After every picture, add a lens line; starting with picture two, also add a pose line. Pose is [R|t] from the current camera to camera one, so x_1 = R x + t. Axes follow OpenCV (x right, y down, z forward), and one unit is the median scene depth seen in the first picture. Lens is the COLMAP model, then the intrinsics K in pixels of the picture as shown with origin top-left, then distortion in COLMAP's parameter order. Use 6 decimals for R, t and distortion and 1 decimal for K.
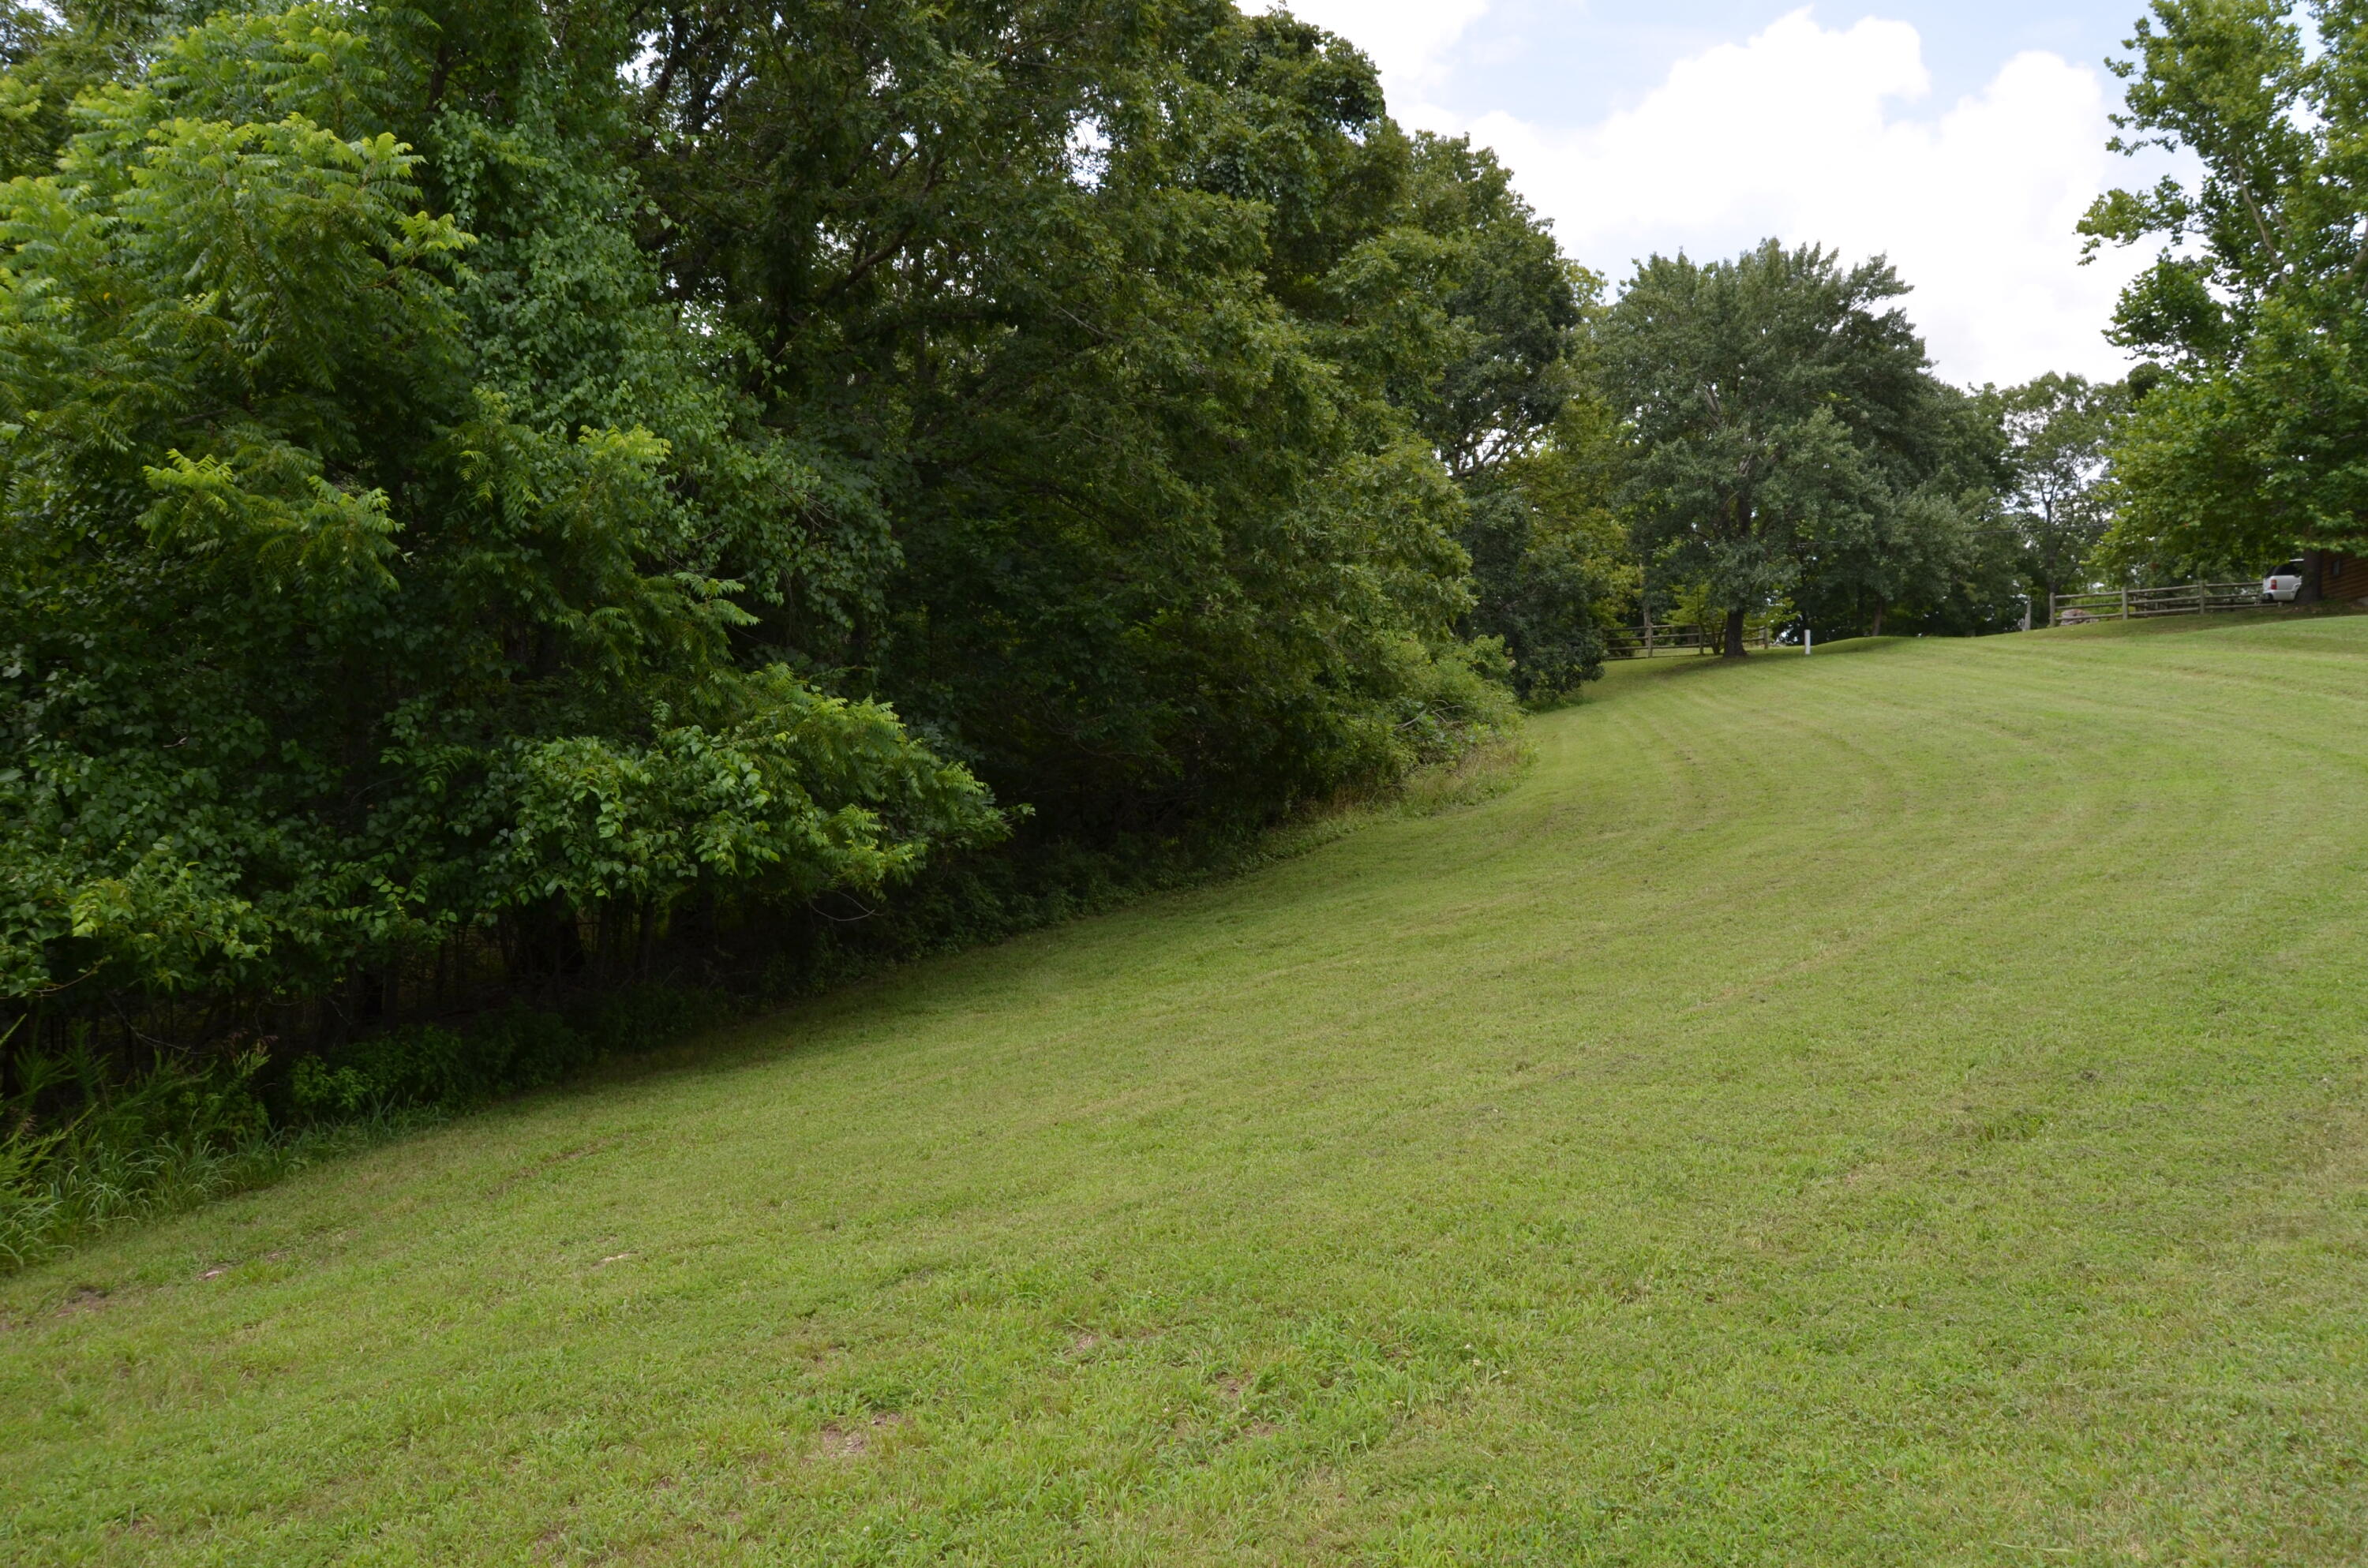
lens RADIAL K [[1842.3, 0, 1184.0], [0, 1842.3, 784.0], [0, 0, 1]] dist [-0.005924, 0.006453]
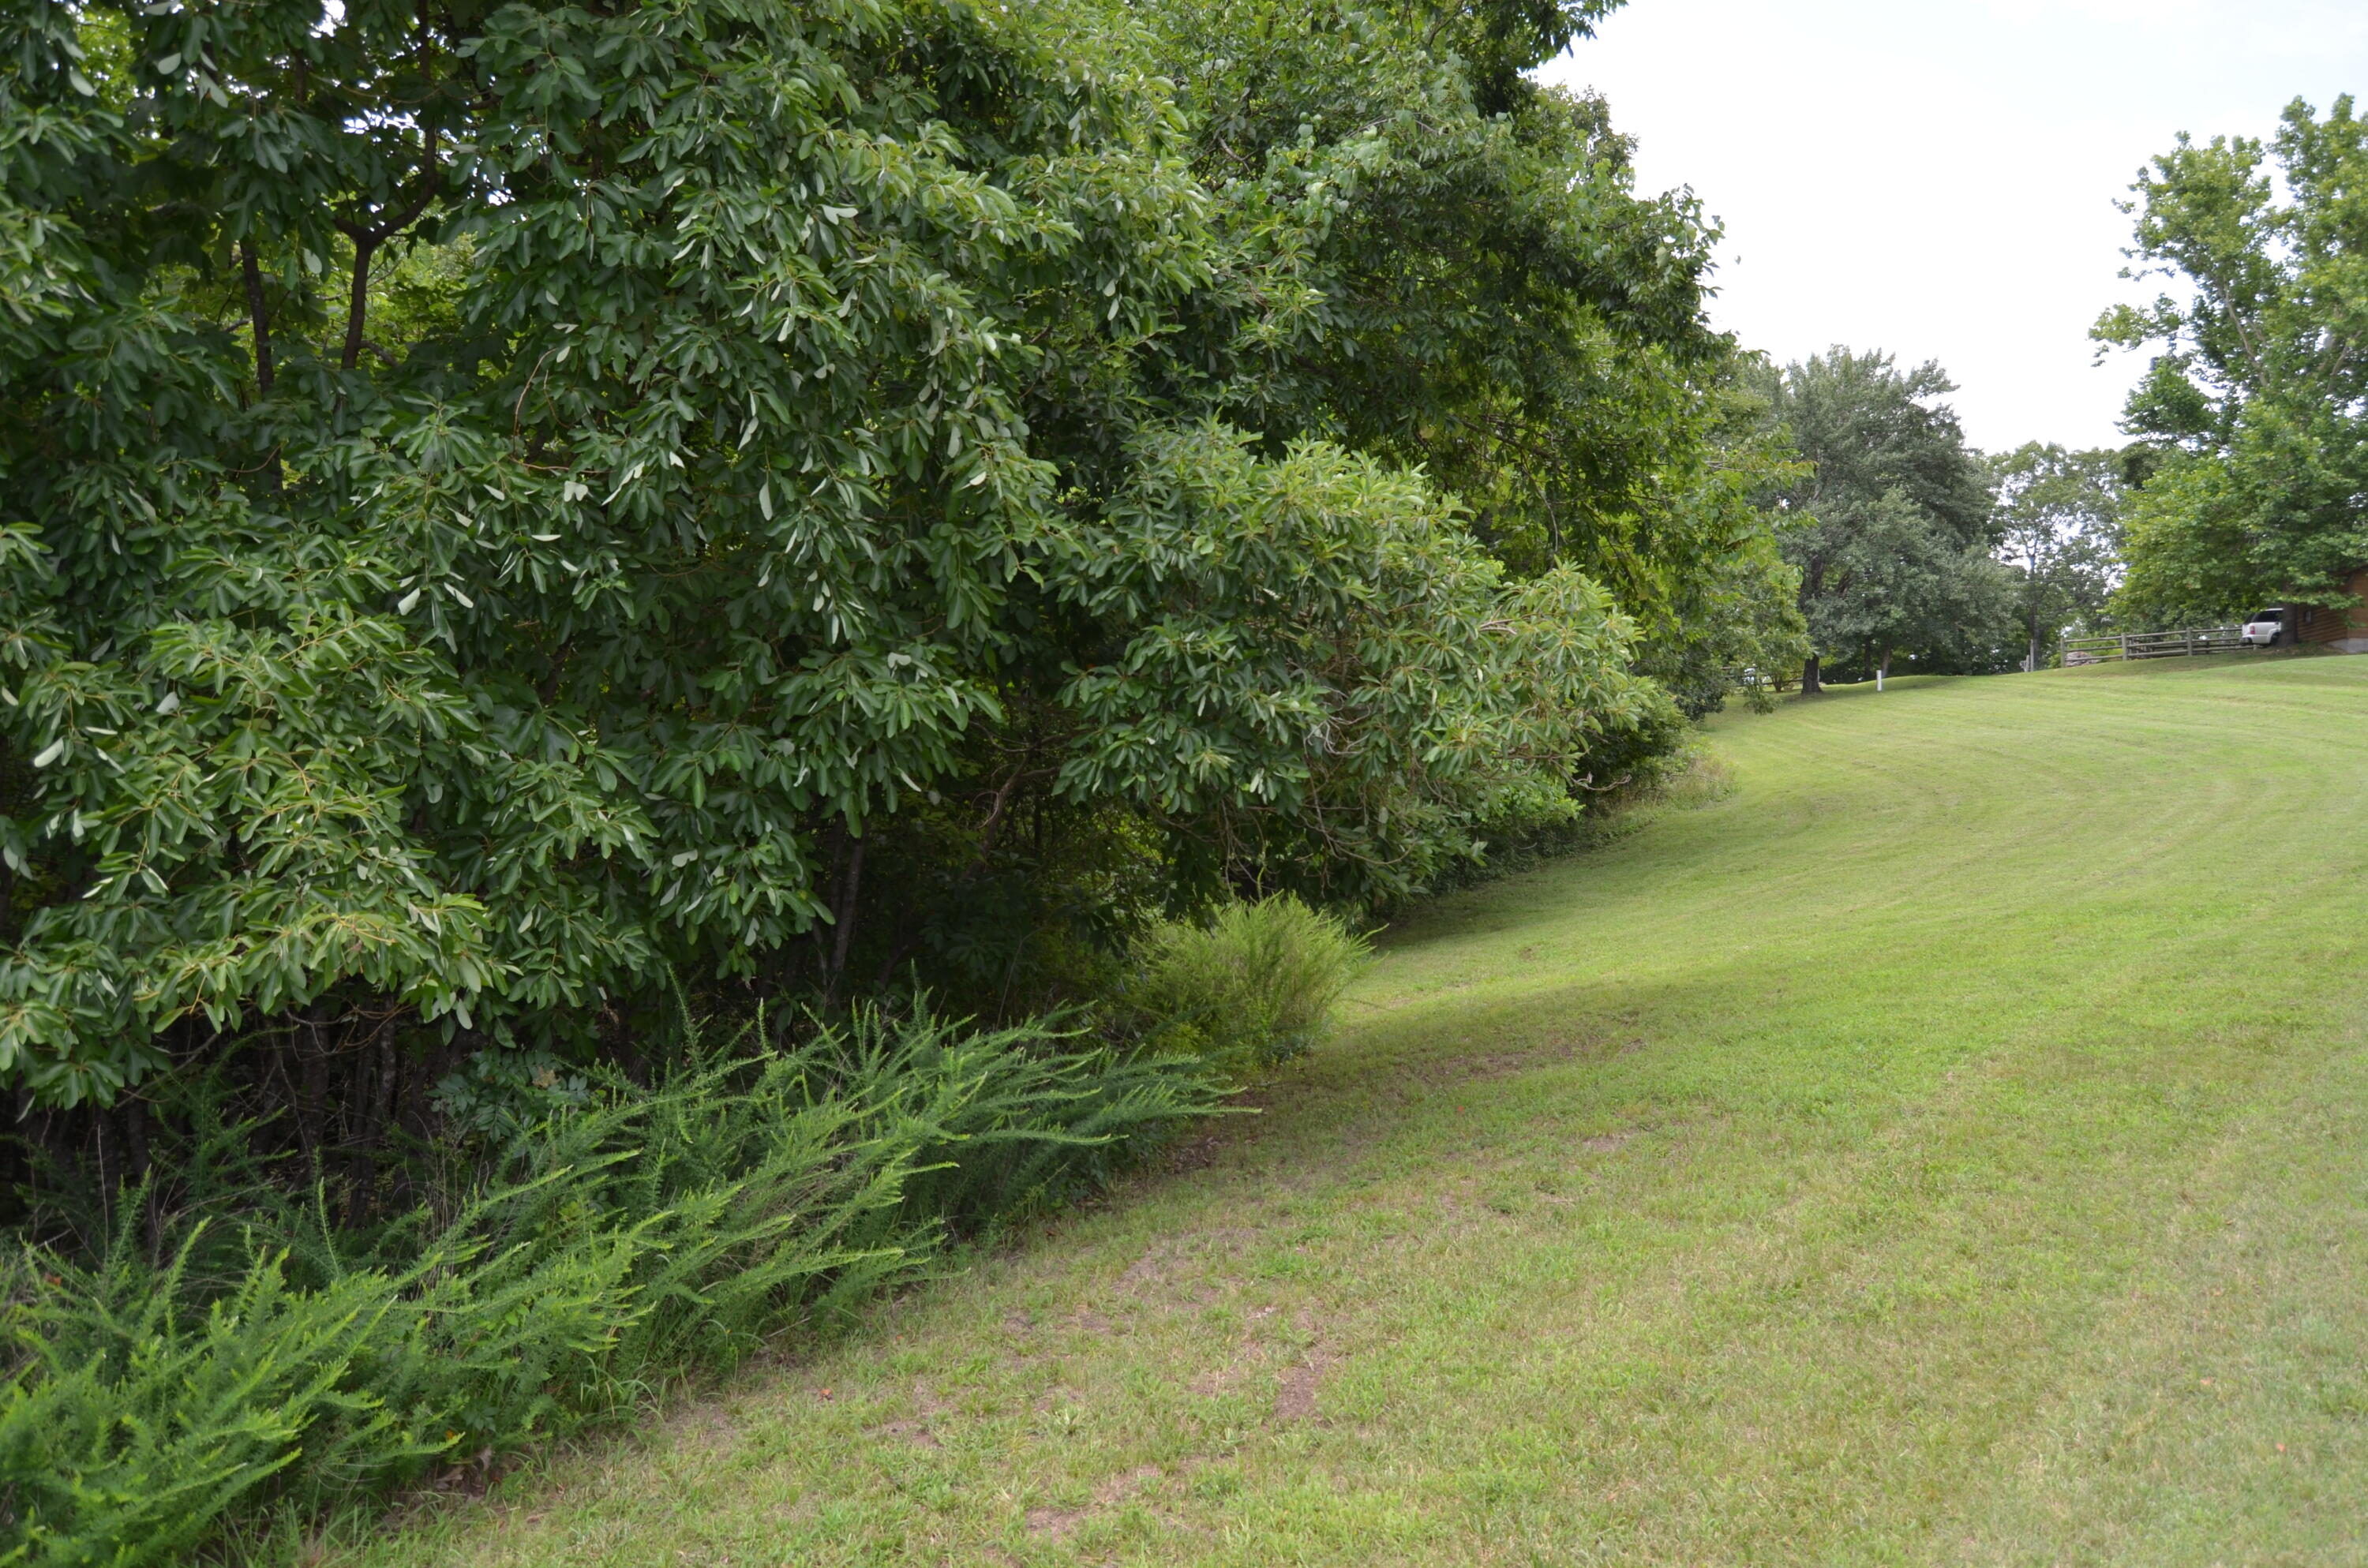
lens RADIAL K [[1842.3, 0, 1184.0], [0, 1842.3, 784.0], [0, 0, 1]] dist [-0.005924, 0.006453]
pose [[0.999428, -0.006498, 0.033197, -0.153586], [0.007267, 0.999707, -0.023090, 0.014768], [-0.033037, 0.023318, 0.999182, -0.181719]]
